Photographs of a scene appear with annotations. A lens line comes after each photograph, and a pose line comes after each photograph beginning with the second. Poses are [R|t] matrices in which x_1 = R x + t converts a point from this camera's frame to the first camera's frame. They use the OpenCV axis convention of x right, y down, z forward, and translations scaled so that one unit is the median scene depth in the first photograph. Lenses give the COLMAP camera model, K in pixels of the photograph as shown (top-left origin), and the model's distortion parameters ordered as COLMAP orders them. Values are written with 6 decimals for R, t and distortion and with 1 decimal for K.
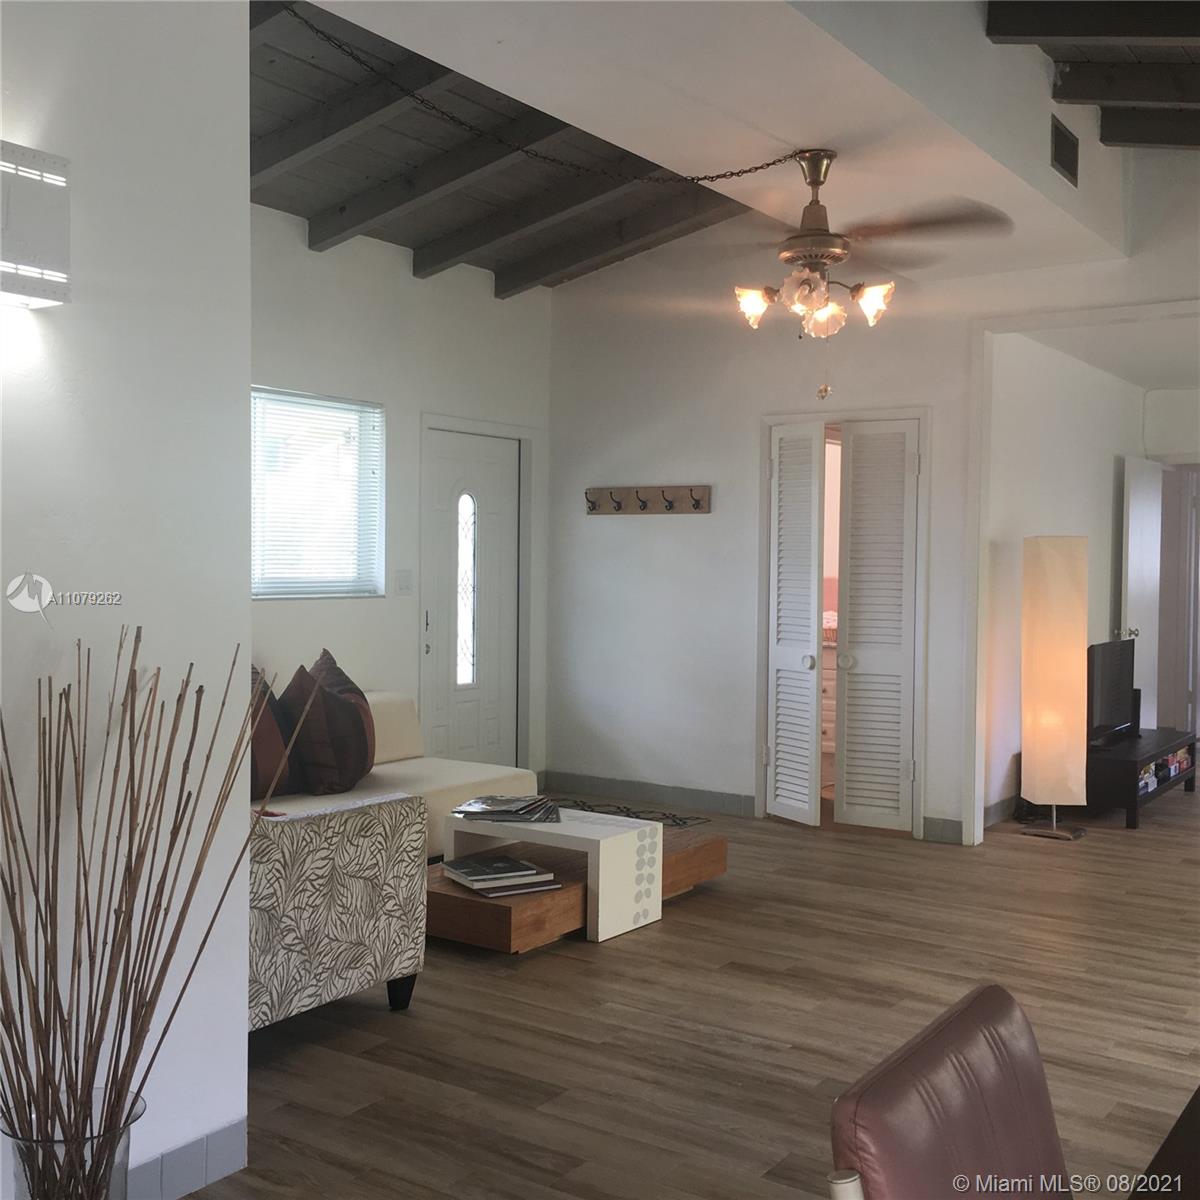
lens RADIAL K [[1400.3, 0, 600.0], [0, 1400.3, 600.0], [0, 0, 1]] dist [0.128984, -0.179382]
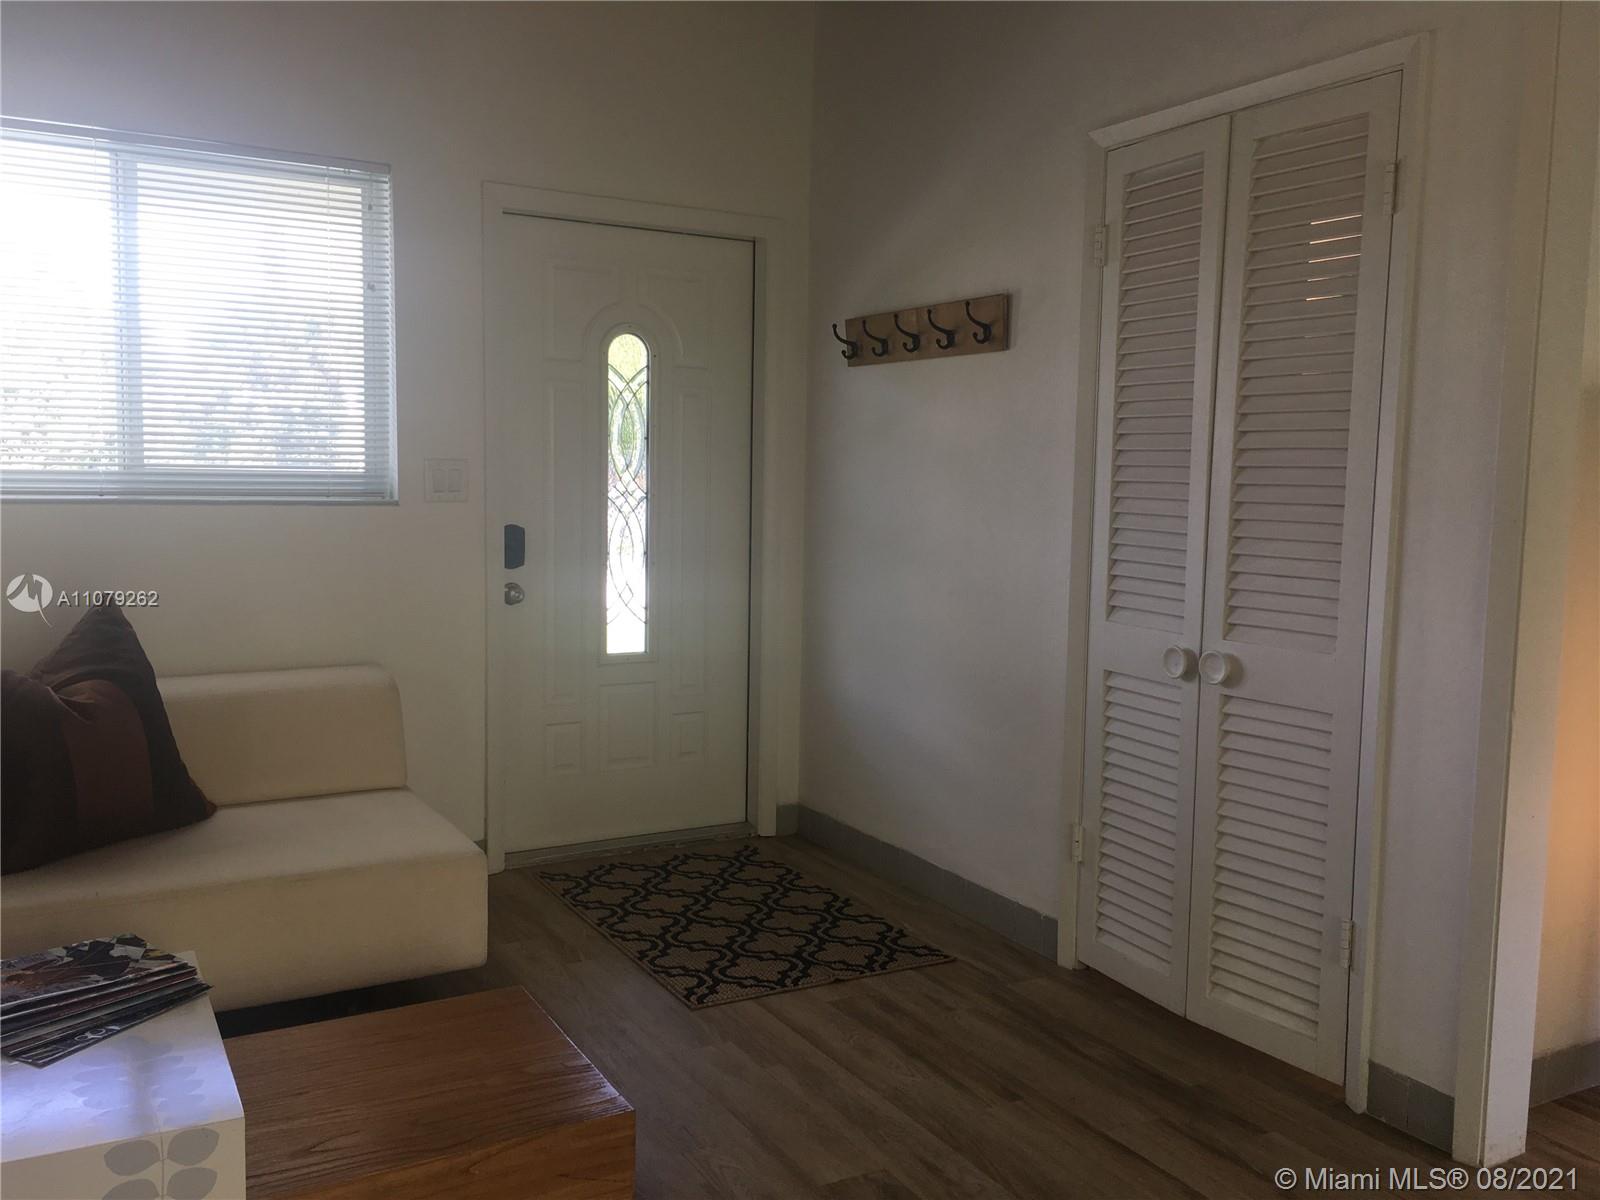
lens RADIAL K [[1362.3, 0, 800.0], [0, 1362.3, 600.0], [0, 0, 1]] dist [0.066041, -0.059590]
pose [[0.899714, 0.047260, -0.433914, 0.243460], [-0.021621, 0.997726, 0.063835, -0.002323], [0.435944, -0.048052, 0.898690, 0.560257]]
